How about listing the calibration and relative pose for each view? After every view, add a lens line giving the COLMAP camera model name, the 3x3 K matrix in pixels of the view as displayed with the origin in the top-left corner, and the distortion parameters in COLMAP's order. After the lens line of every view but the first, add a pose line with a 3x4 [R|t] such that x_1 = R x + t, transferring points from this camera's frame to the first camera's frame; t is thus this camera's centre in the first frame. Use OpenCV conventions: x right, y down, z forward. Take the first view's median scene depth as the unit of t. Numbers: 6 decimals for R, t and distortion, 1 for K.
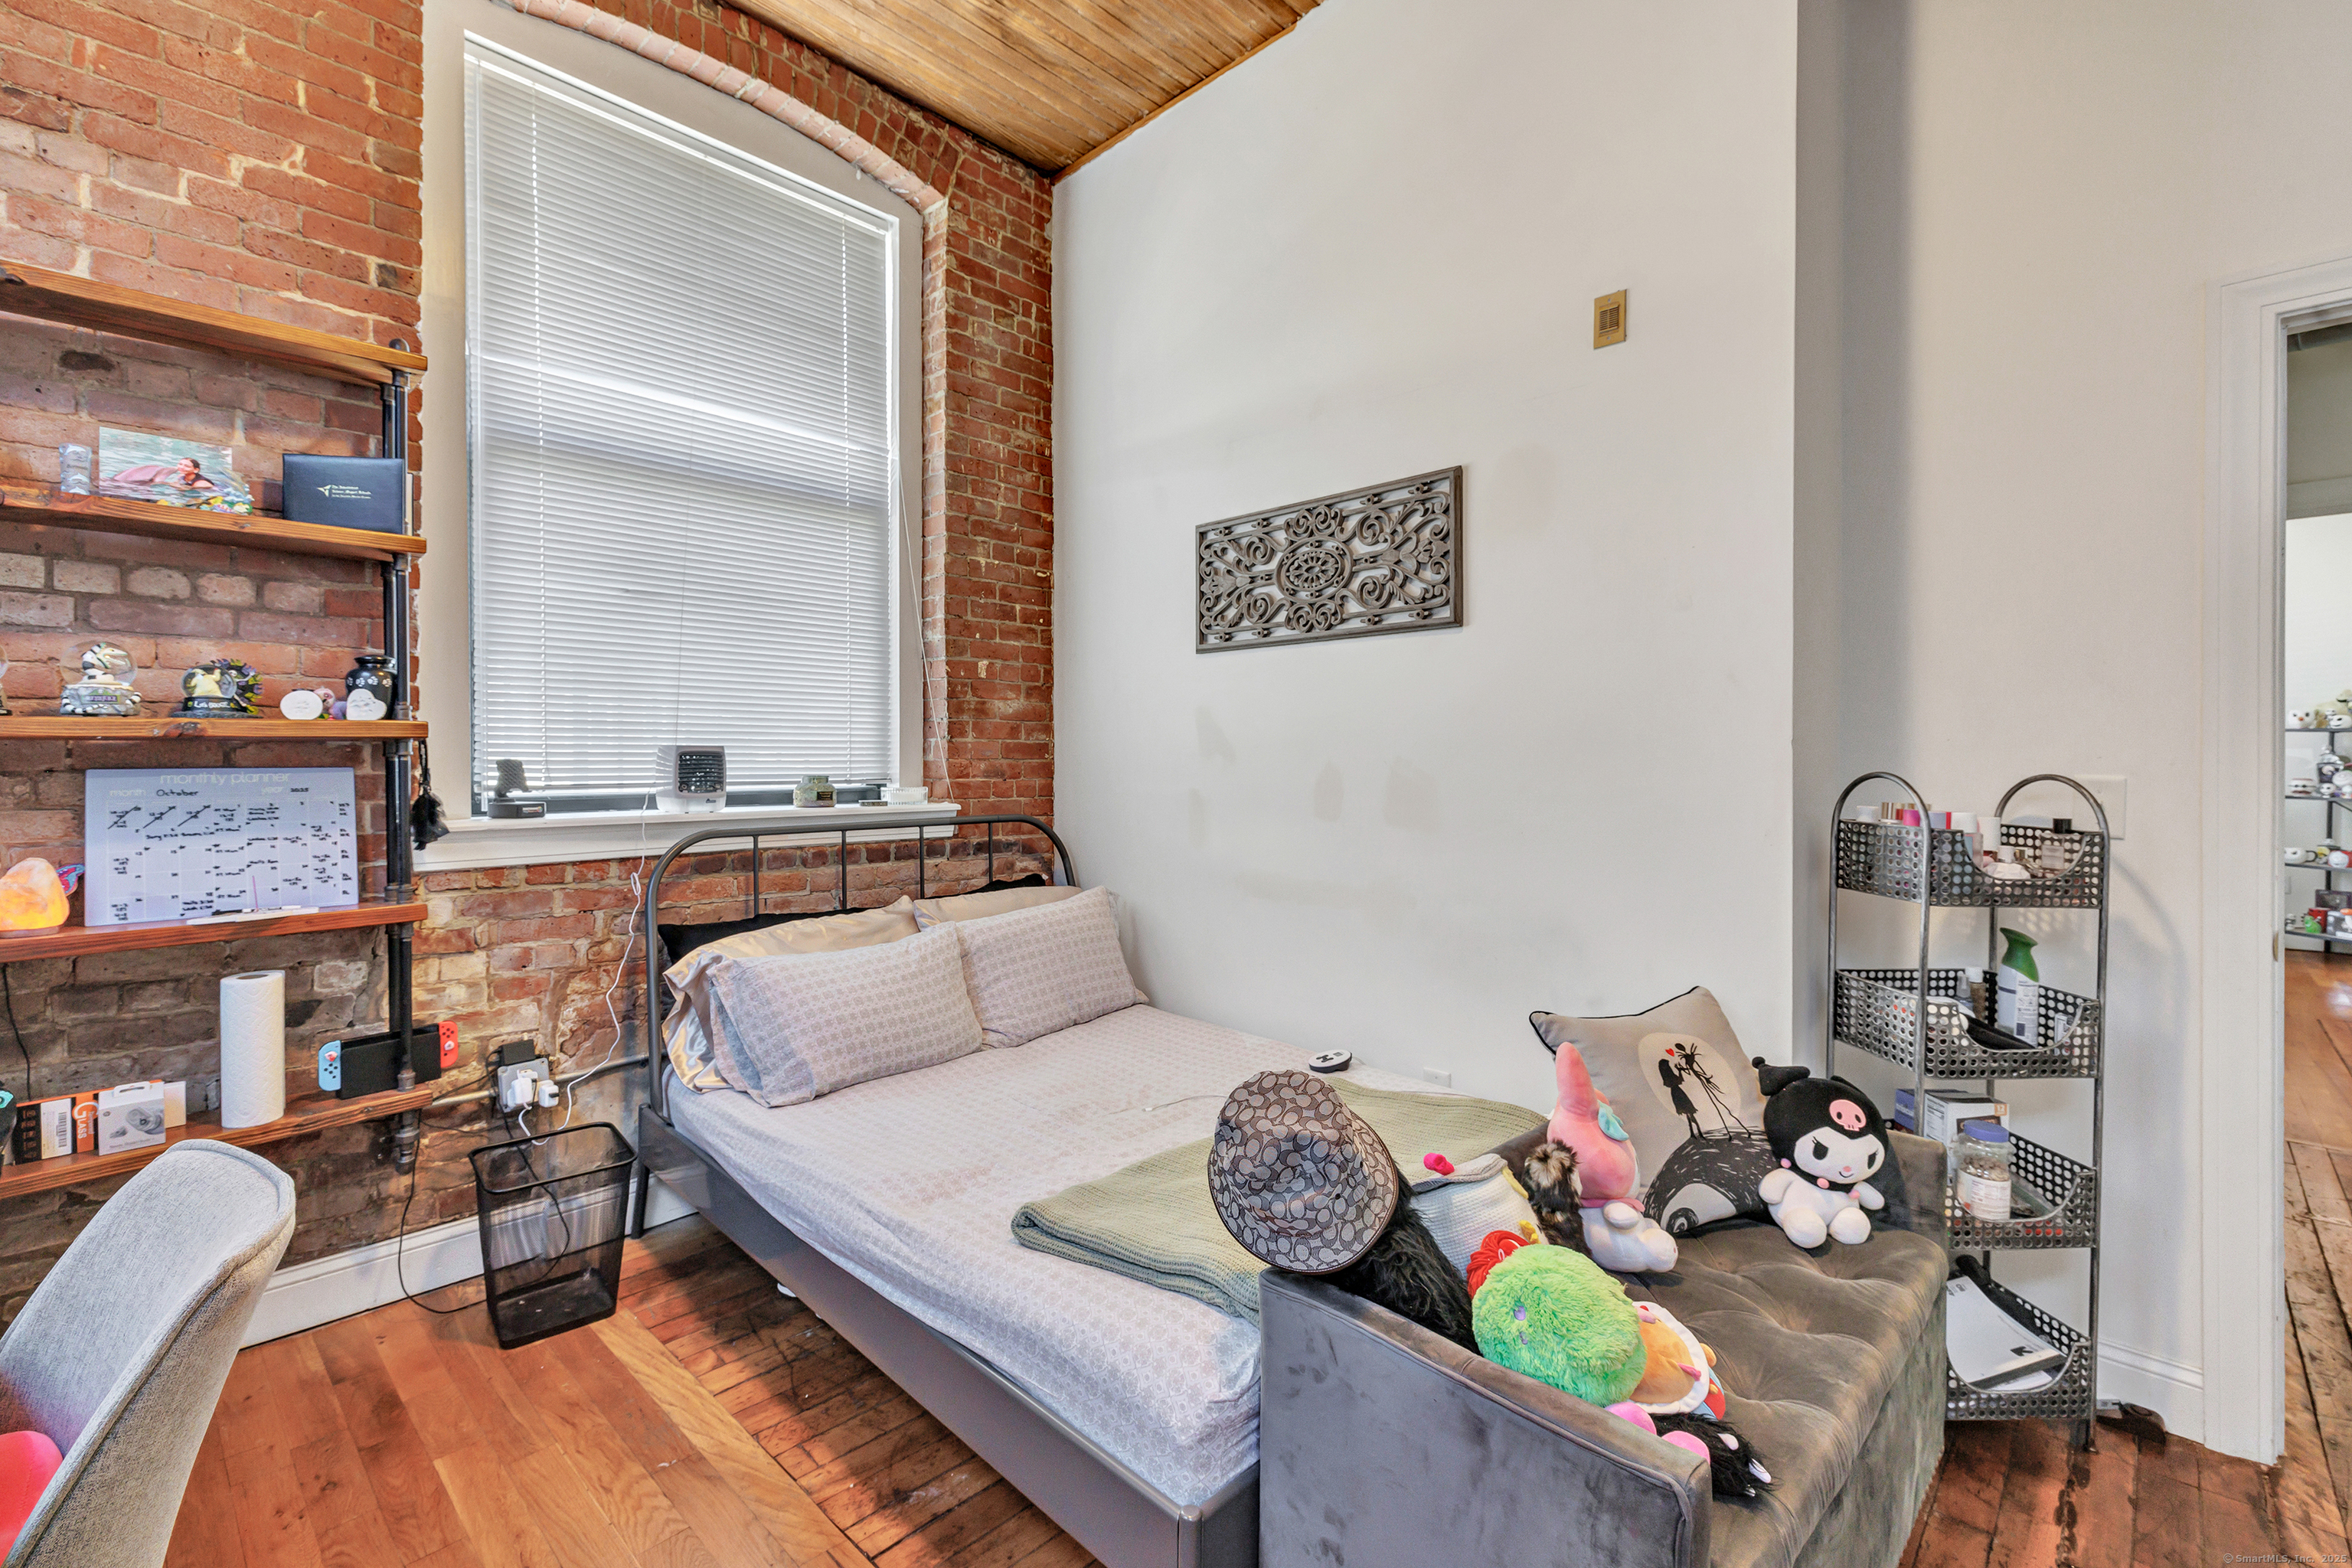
lens RADIAL K [[1032.5, 0, 1157.3], [0, 1032.5, 760.6], [0, 0, 1]] dist [0.000719, -0.000495]
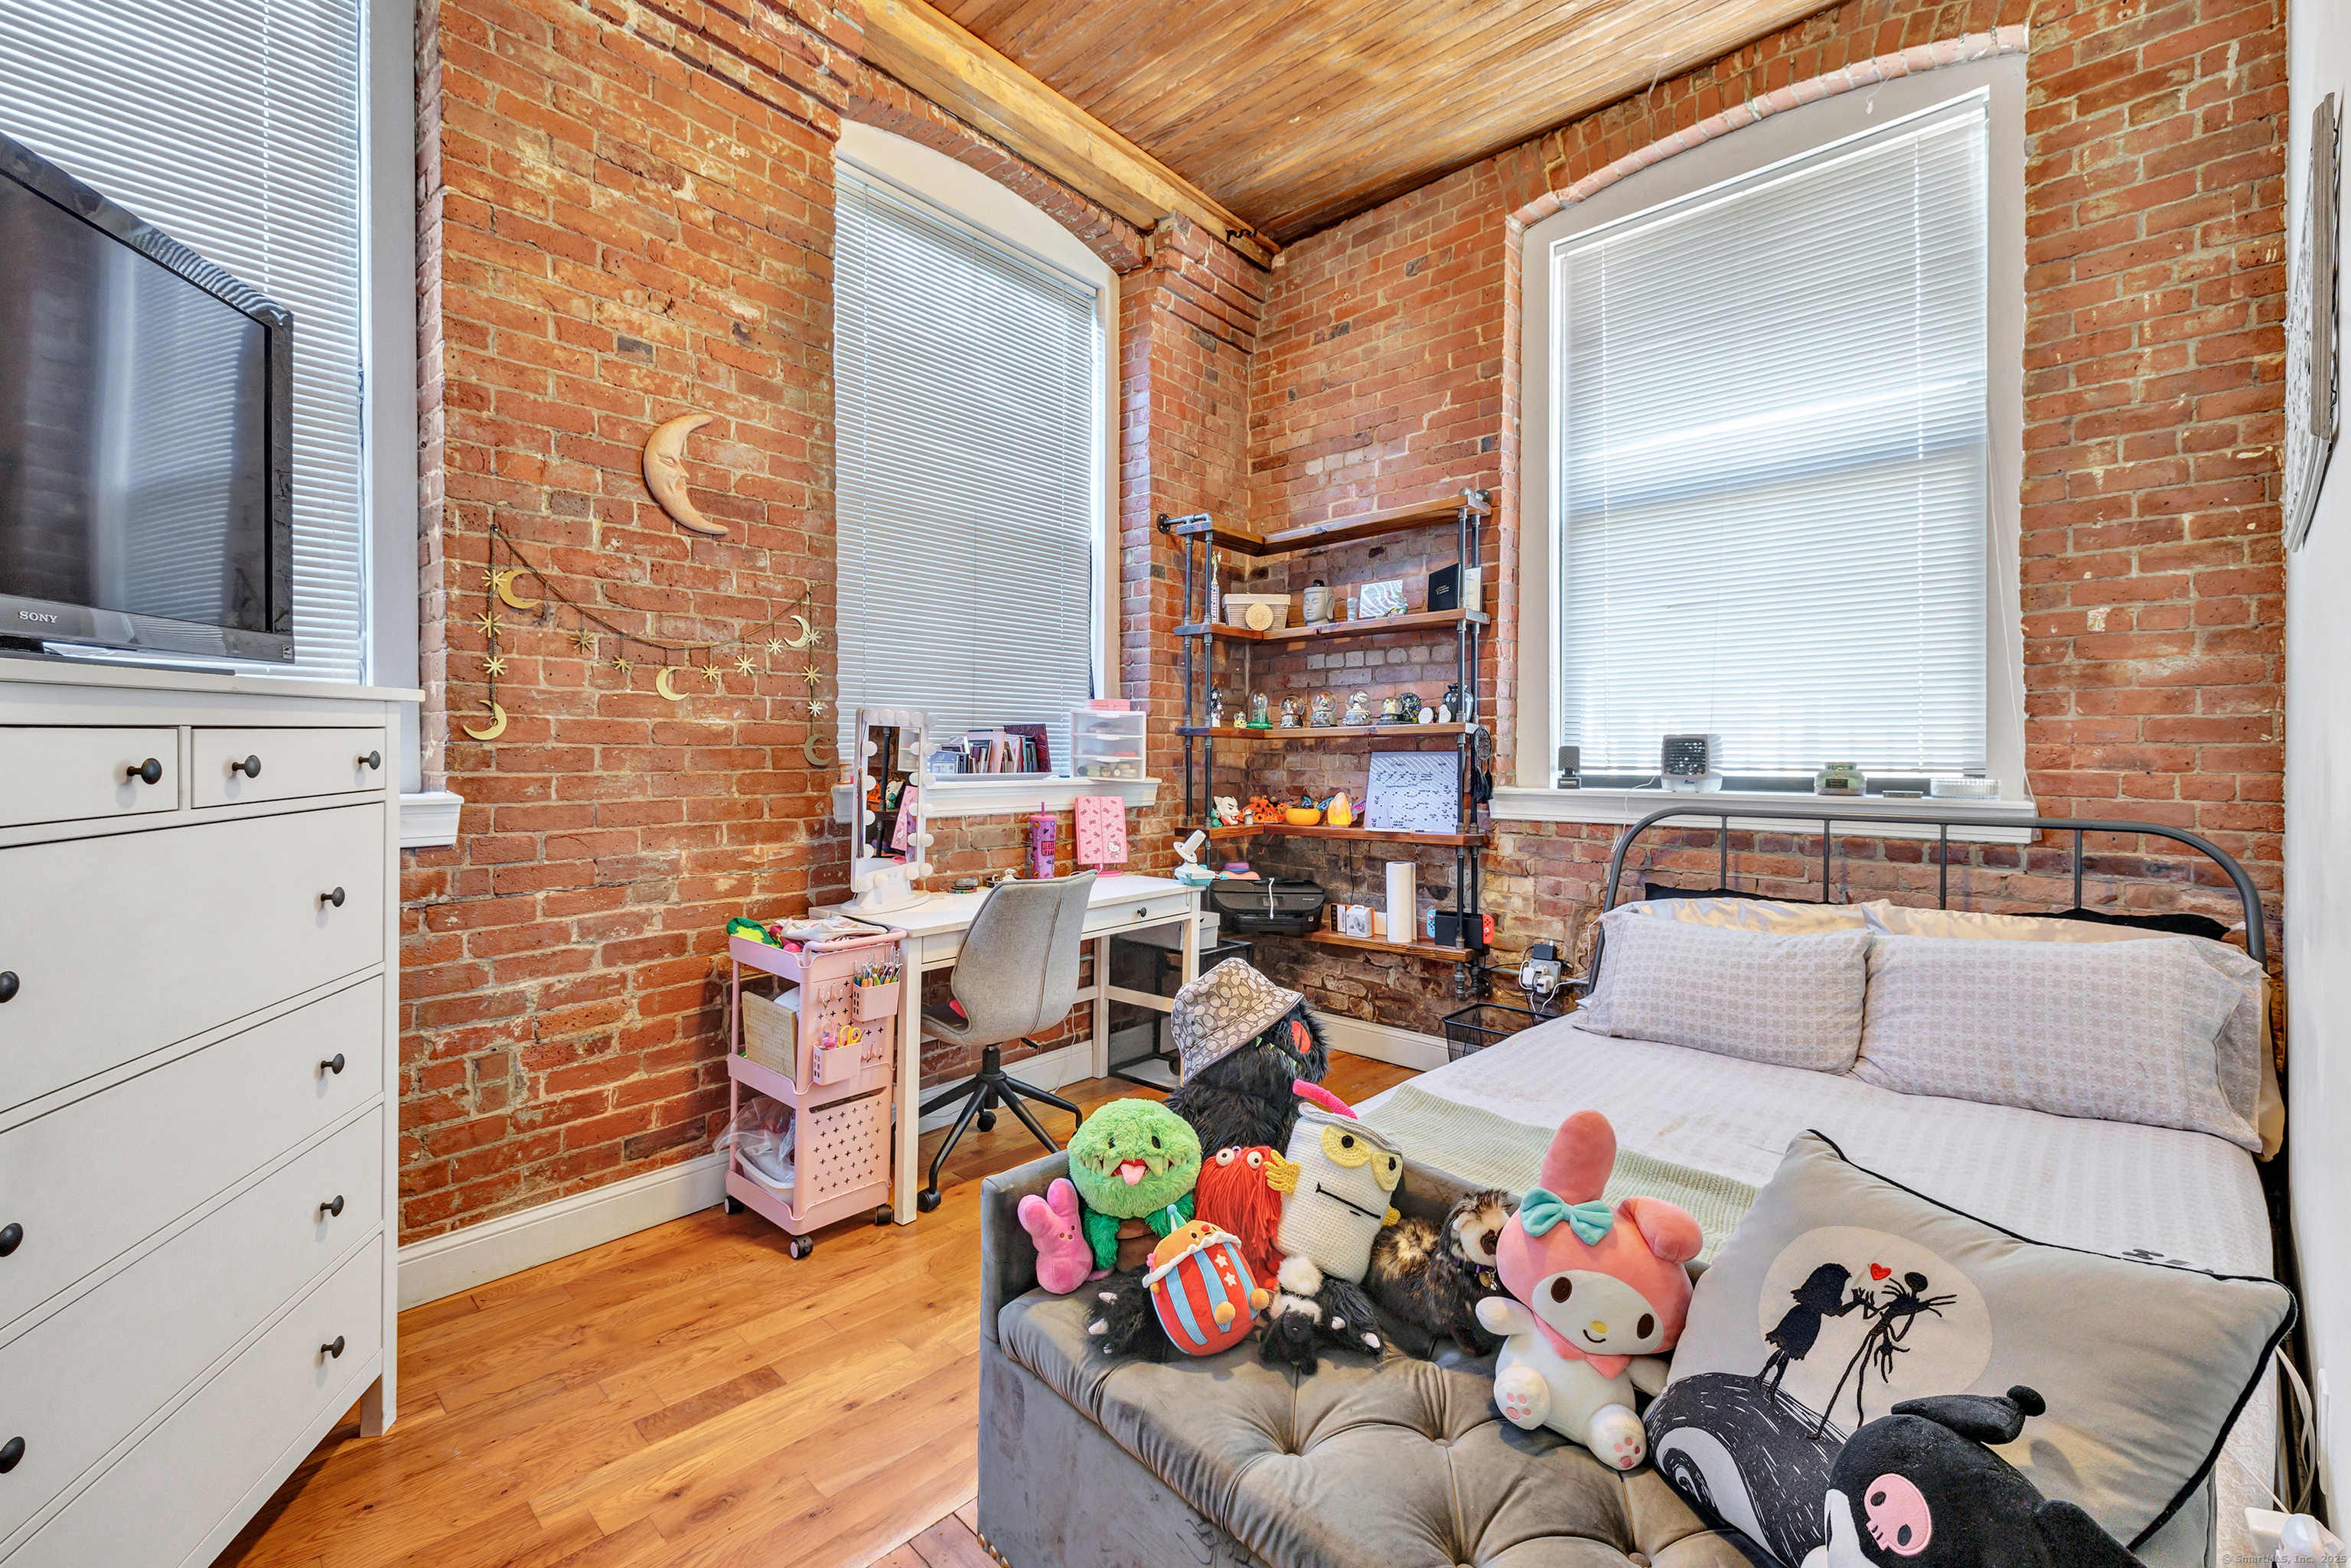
lens RADIAL K [[1032.0, 0, 1156.8], [0, 1032.0, 760.6], [0, 0, 1]] dist [0.000719, -0.000495]
pose [[-0.030593, 0.003143, -0.999527, 0.803491], [-0.005523, 0.999979, 0.003313, 0.016691], [0.999517, 0.005622, -0.030575, 0.501633]]
